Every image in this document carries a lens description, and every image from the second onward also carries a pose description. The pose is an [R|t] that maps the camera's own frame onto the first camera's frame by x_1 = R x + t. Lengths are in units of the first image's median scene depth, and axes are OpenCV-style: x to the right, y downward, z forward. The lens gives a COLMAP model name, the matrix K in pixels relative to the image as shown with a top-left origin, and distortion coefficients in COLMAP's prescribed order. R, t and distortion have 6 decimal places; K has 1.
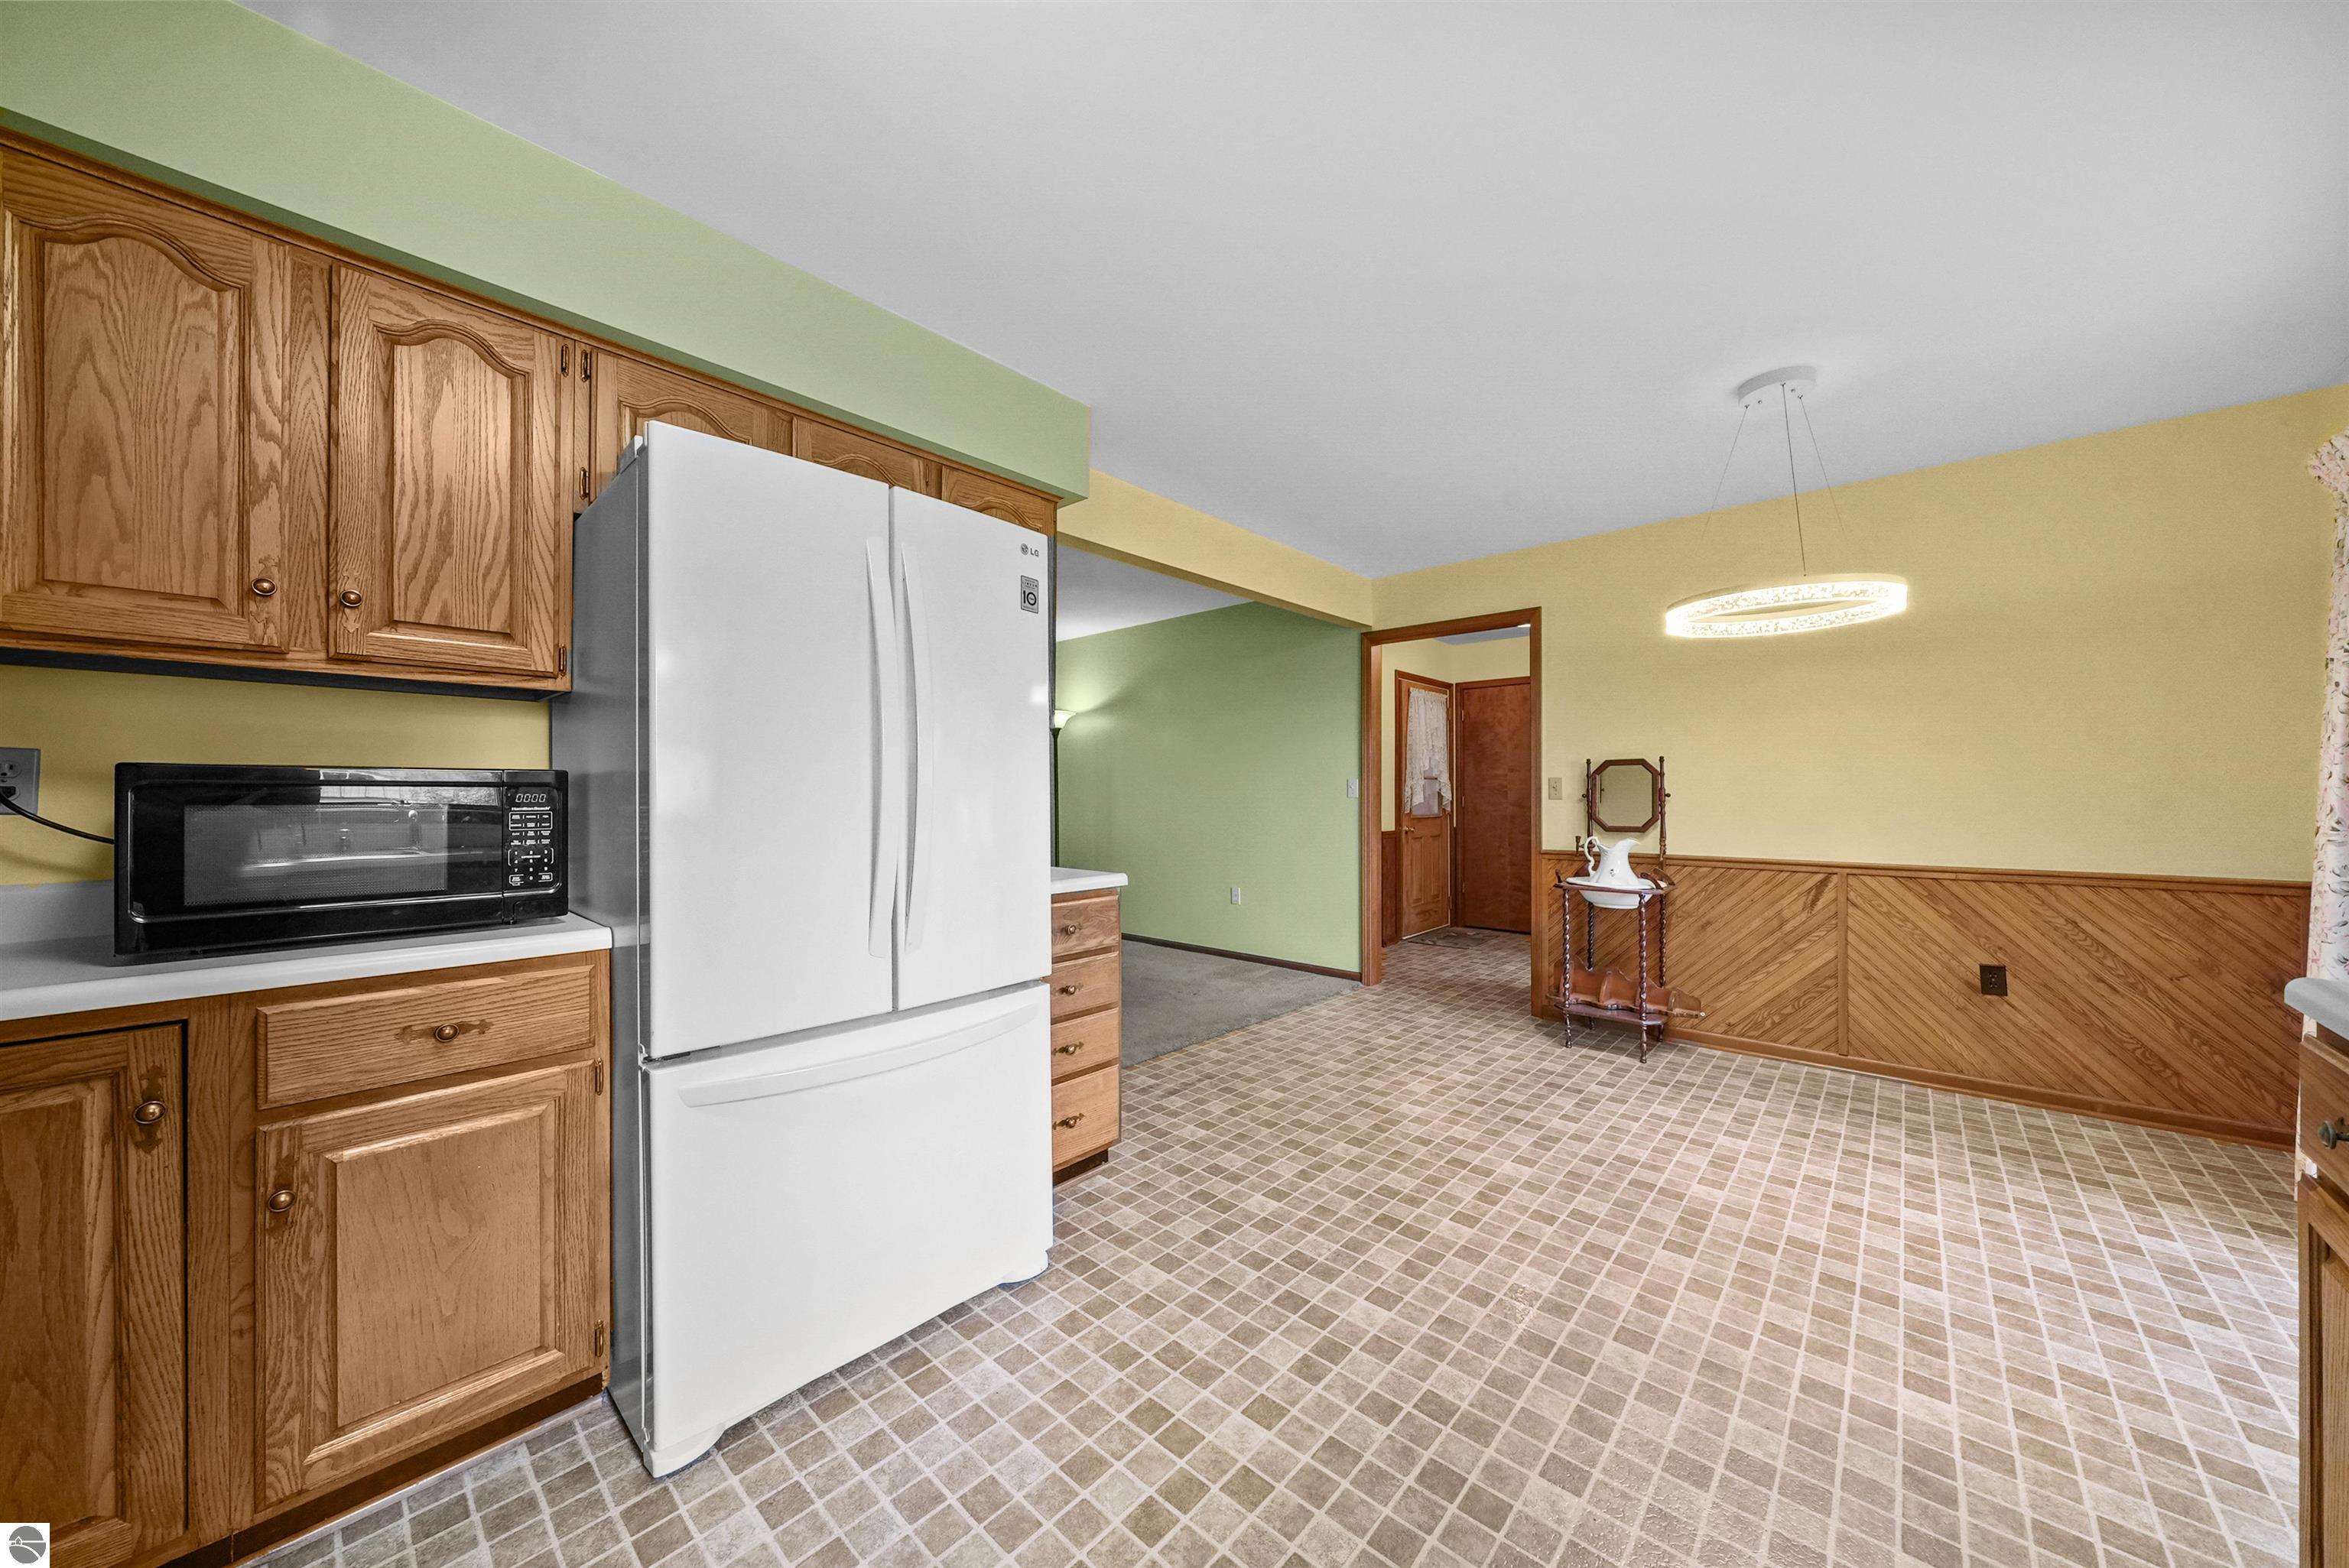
lens RADIAL K [[809.6, 0, 1176.4], [0, 809.6, 788.0], [0, 0, 1]] dist [-0.000914, -0.000069]
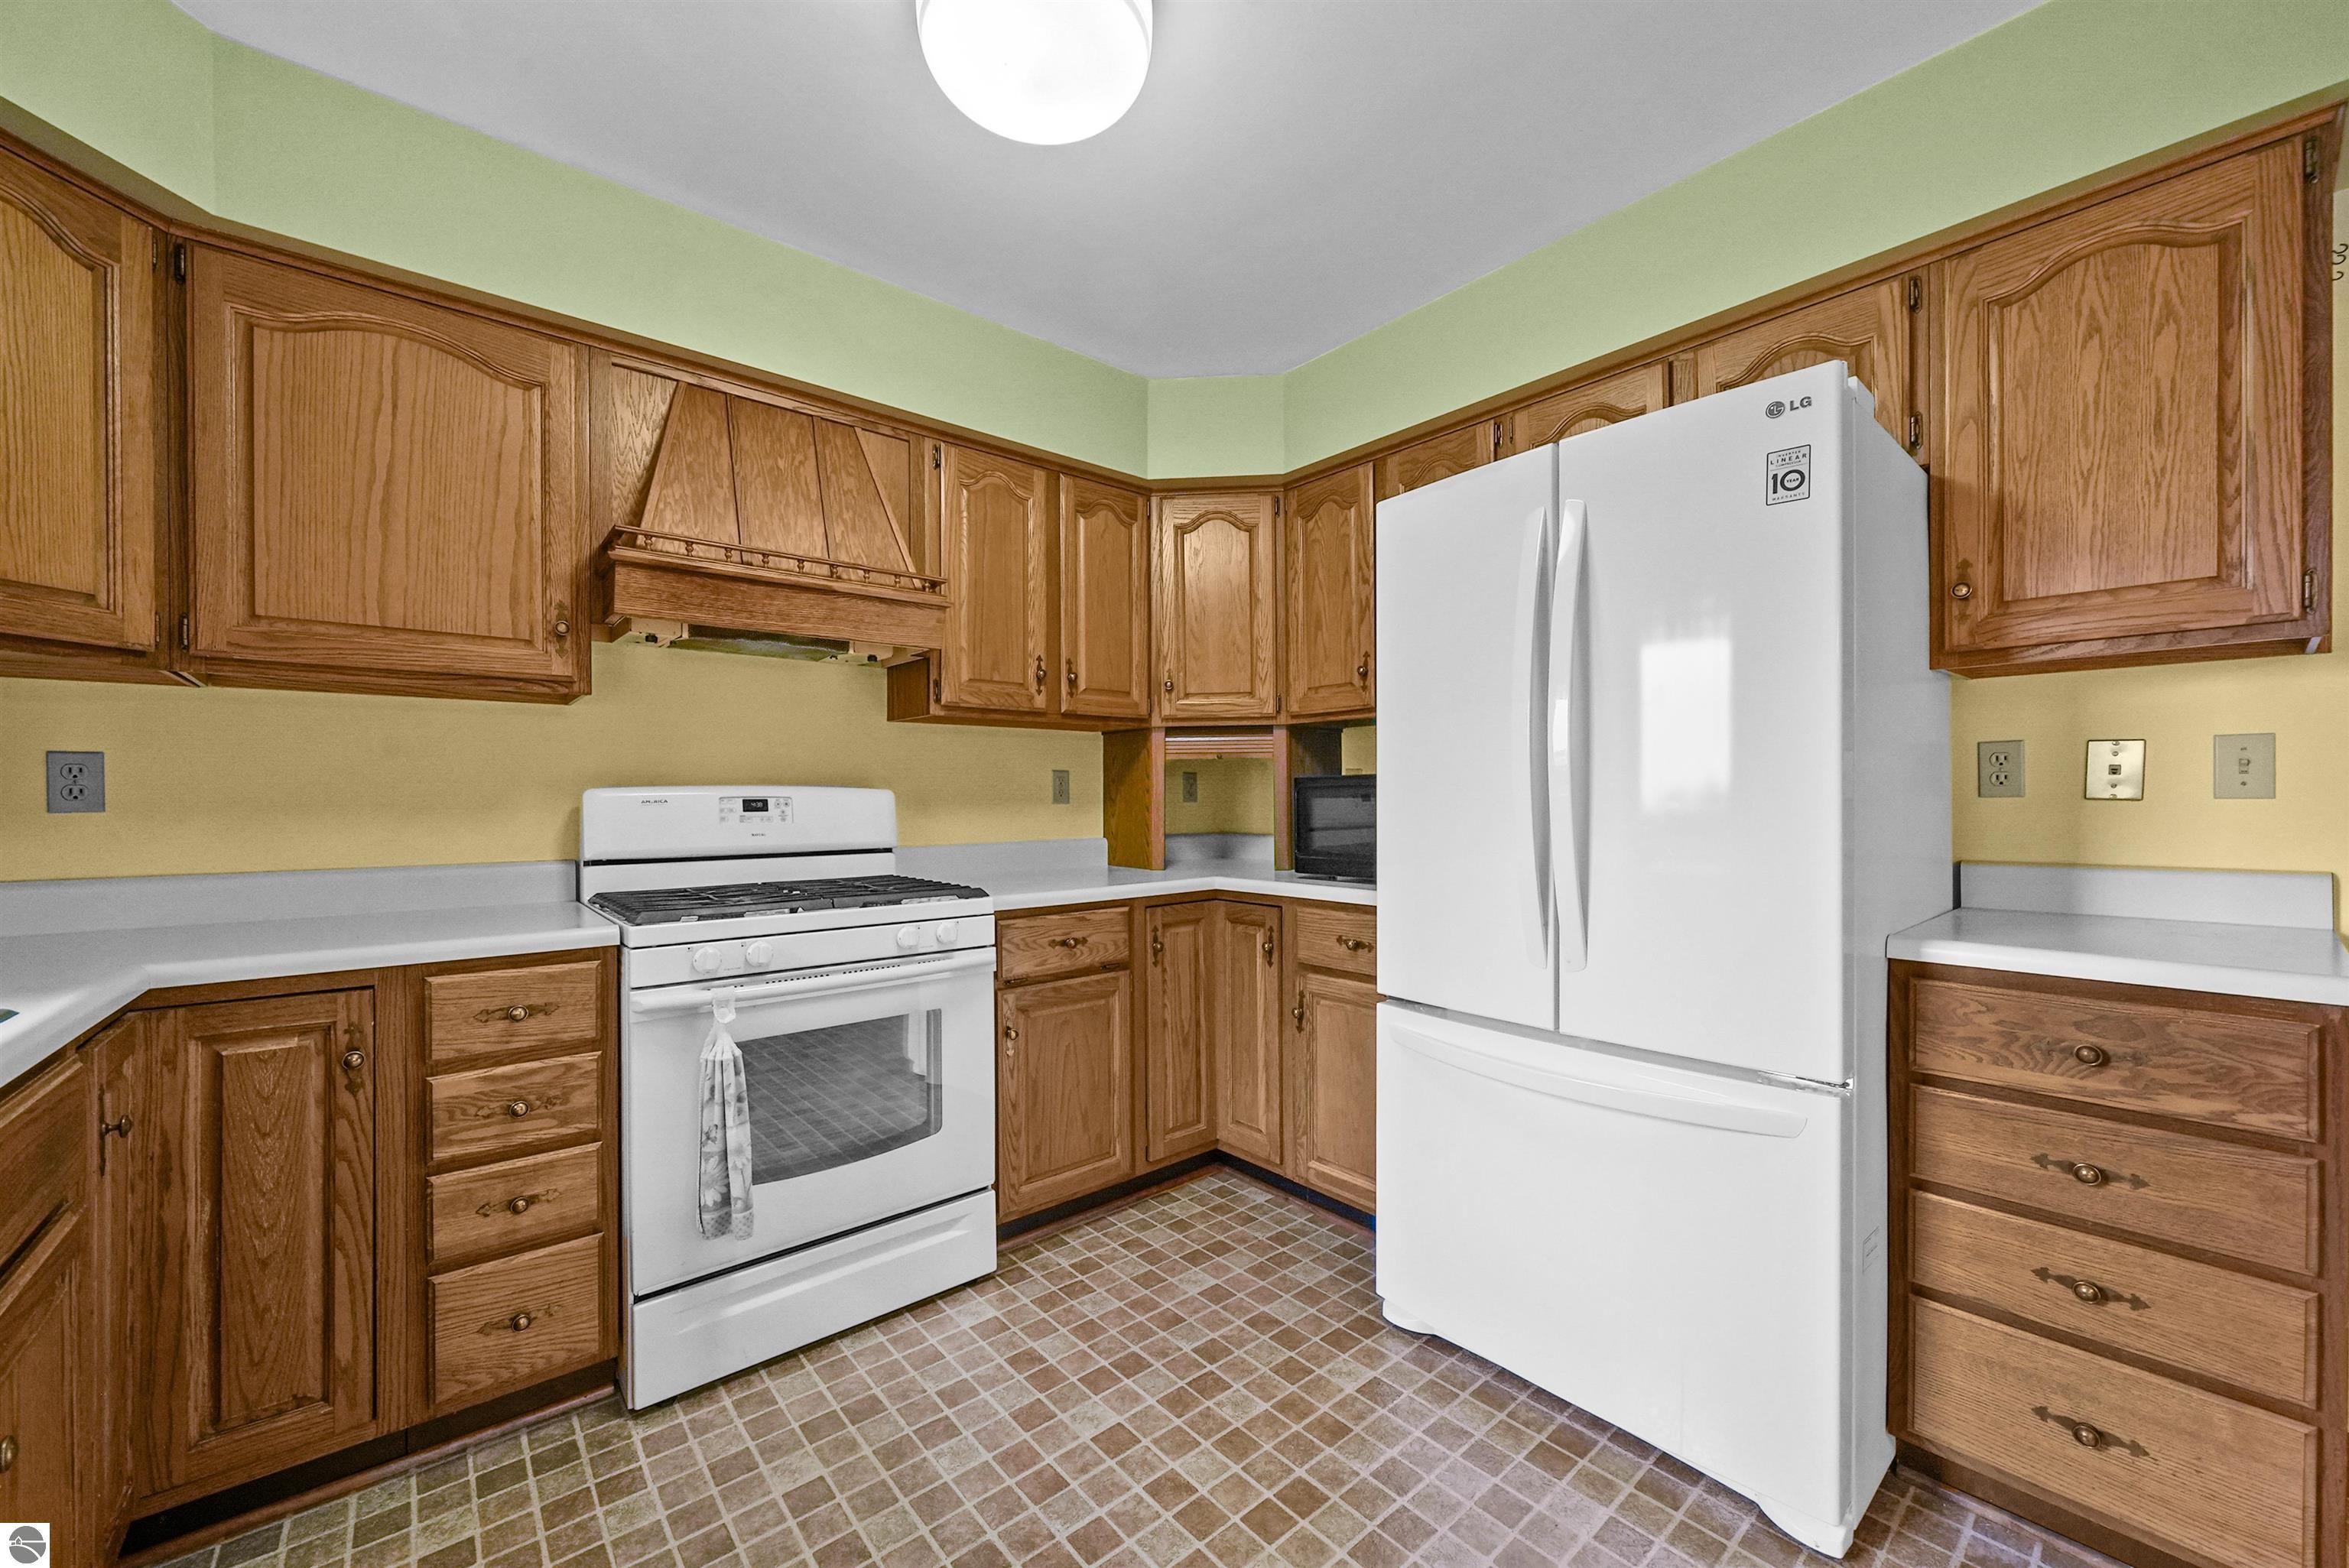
lens RADIAL K [[896.5, 0, 1173.3], [0, 896.5, 798.9], [0, 0, 1]] dist [-0.001613, -0.000142]
pose [[-0.127103, 0.005802, -0.991873, 0.468591], [0.014747, 0.999883, 0.003959, 0.005216], [0.991780, -0.014124, -0.127174, 0.486171]]
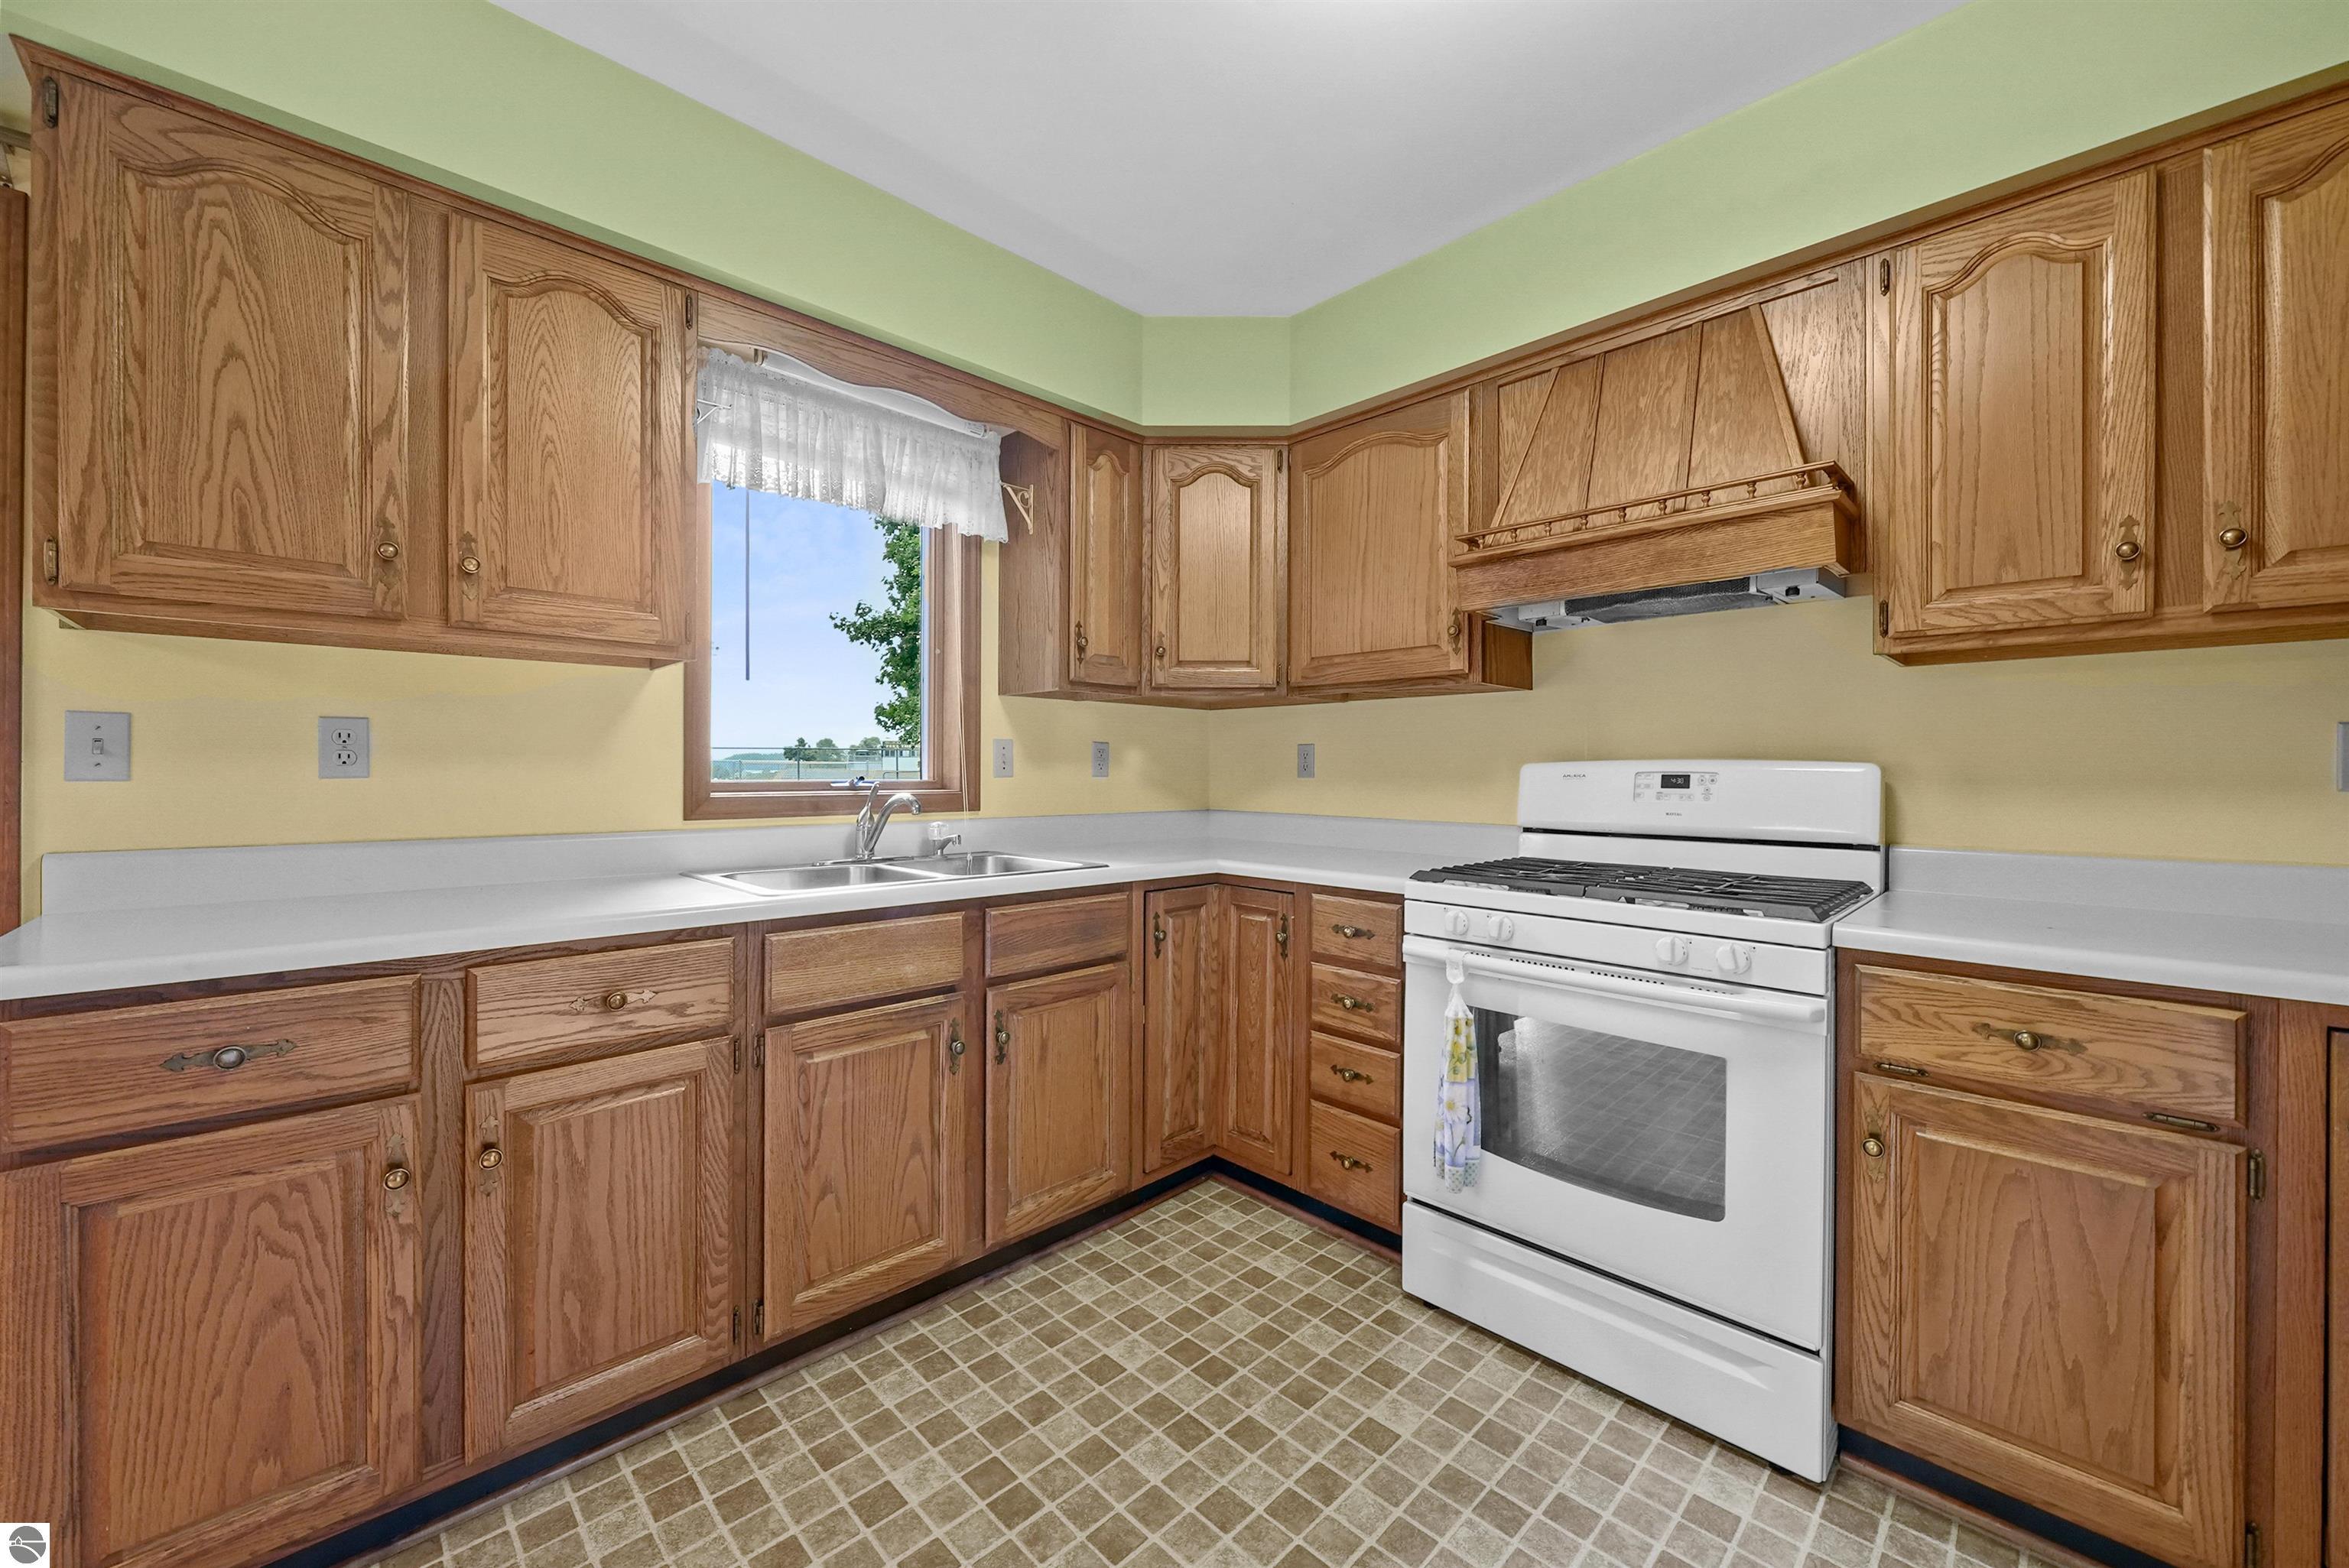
lens RADIAL K [[894.4, 0, 1175.0], [0, 894.4, 773.7], [0, 0, 1]] dist [-0.002125, -0.000279]
pose [[-0.998675, -0.002848, 0.051390, 0.001748], [-0.003231, 0.999968, -0.007373, 0.009530], [-0.051368, -0.007529, -0.998651, 0.812243]]
